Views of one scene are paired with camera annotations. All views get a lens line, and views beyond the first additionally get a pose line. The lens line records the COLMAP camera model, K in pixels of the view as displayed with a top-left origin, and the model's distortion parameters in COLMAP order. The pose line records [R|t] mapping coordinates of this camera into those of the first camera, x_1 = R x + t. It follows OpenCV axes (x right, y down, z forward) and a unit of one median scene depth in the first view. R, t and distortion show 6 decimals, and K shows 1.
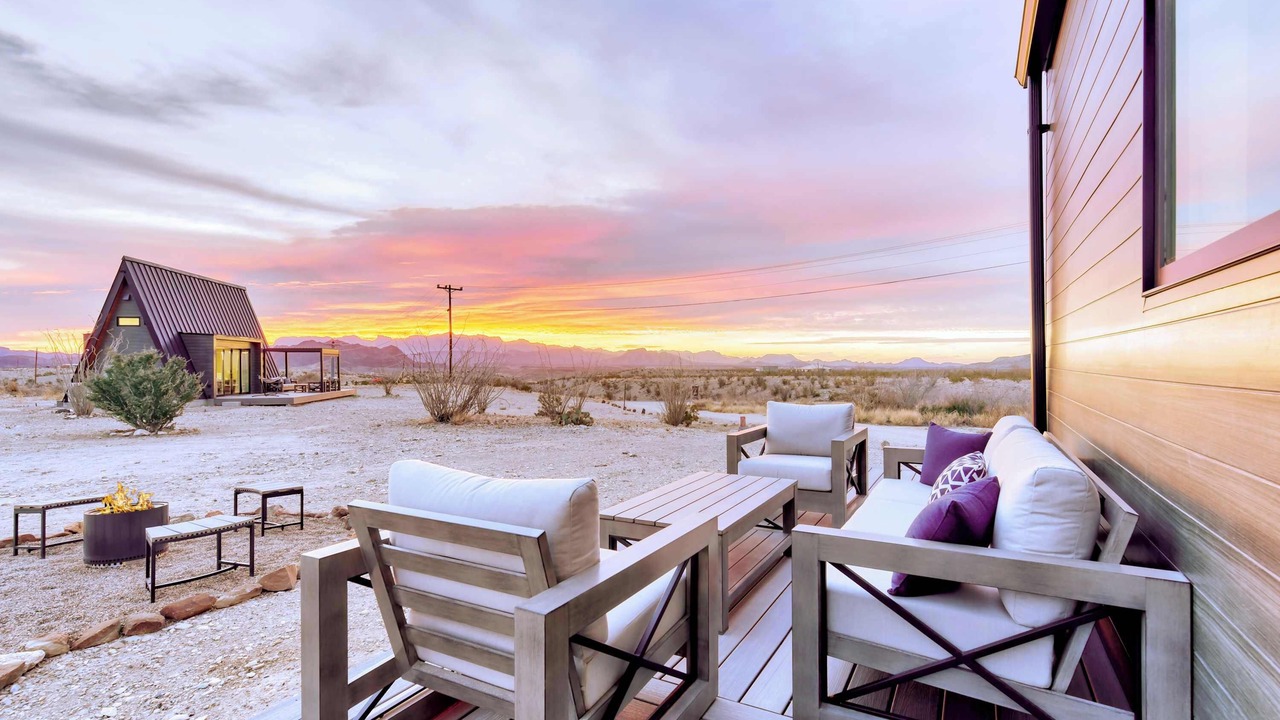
lens RADIAL K [[602.6, 0, 640.0], [0, 602.6, 360.0], [0, 0, 1]] dist [0.014372, 0.000213]
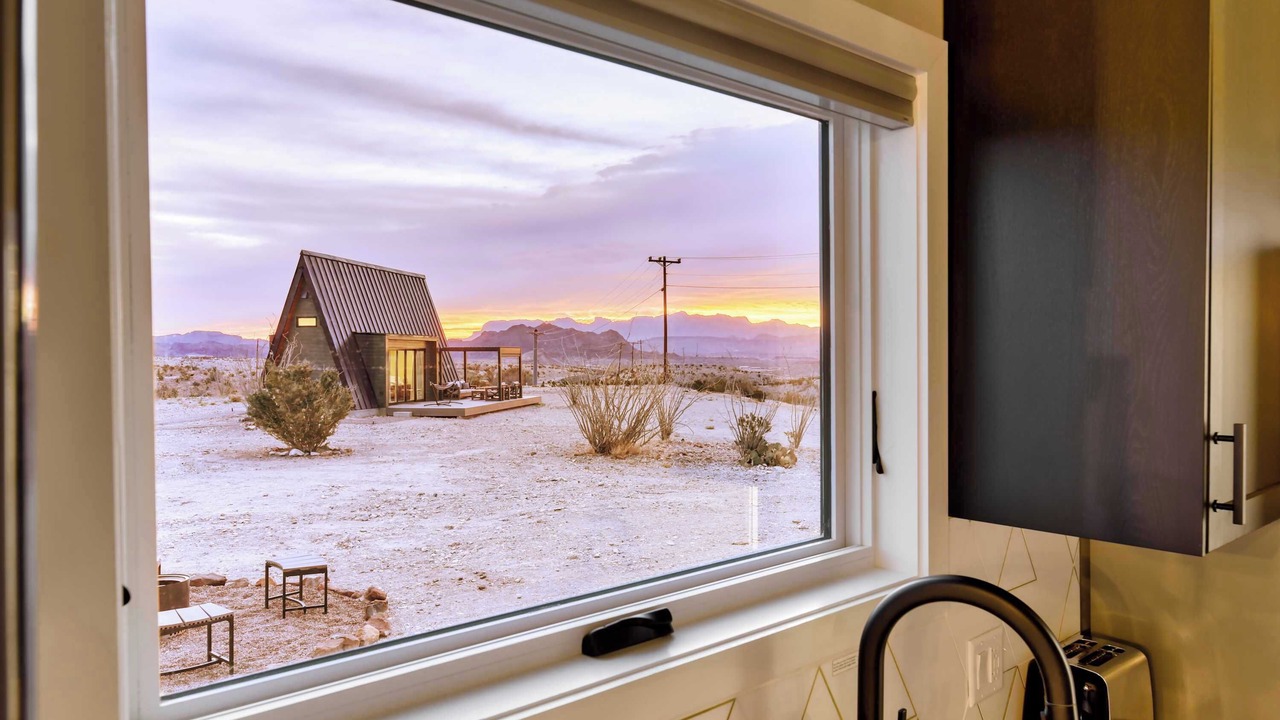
lens RADIAL K [[830.1, 0, 640.0], [0, 830.1, 360.0], [0, 0, 1]] dist [0.003094, 0.000612]
pose [[0.937285, 0.003073, -0.348551, 0.057068], [0.001884, 0.999902, 0.013882, -0.020598], [0.348560, -0.013668, 0.937187, 0.006663]]
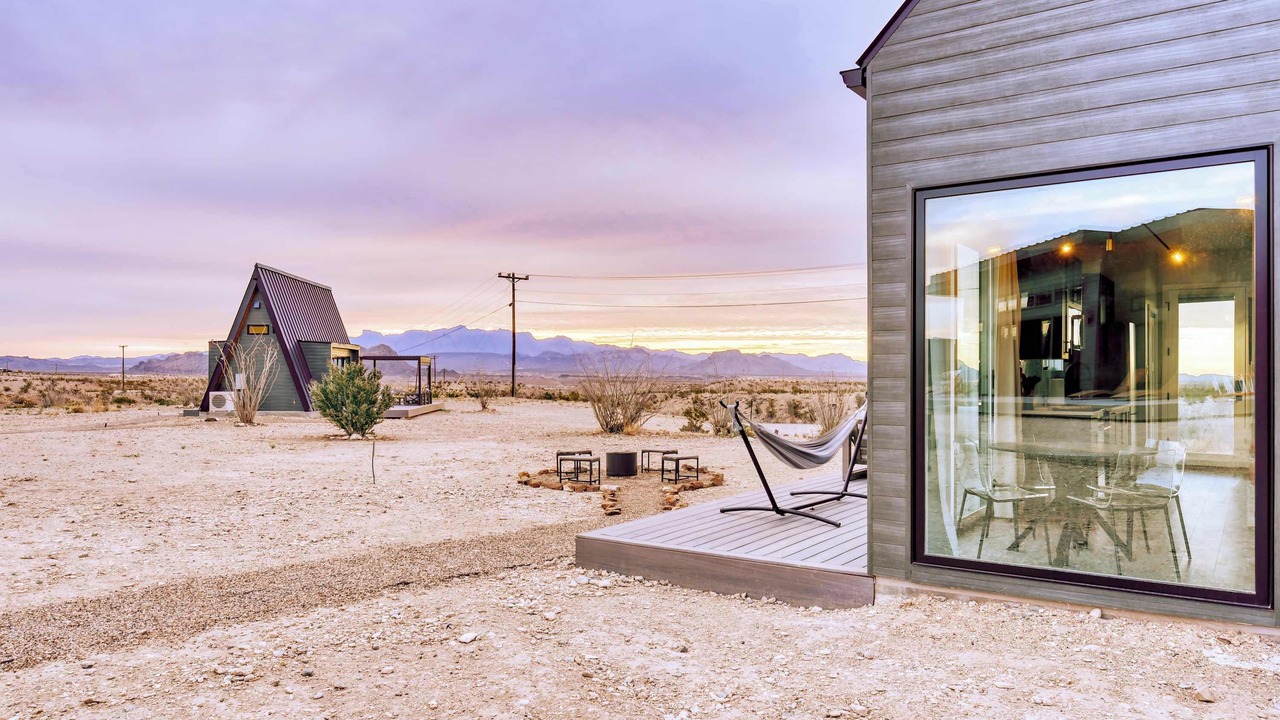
lens RADIAL K [[873.6, 0, 639.8], [0, 873.6, 370.0], [0, 0, 1]] dist [0.011185, 0.000447]
pose [[0.994519, 0.006928, -0.104327, -0.076795], [-0.006537, 0.999970, 0.004089, -0.007728], [0.104353, -0.003384, 0.994535, -0.309682]]
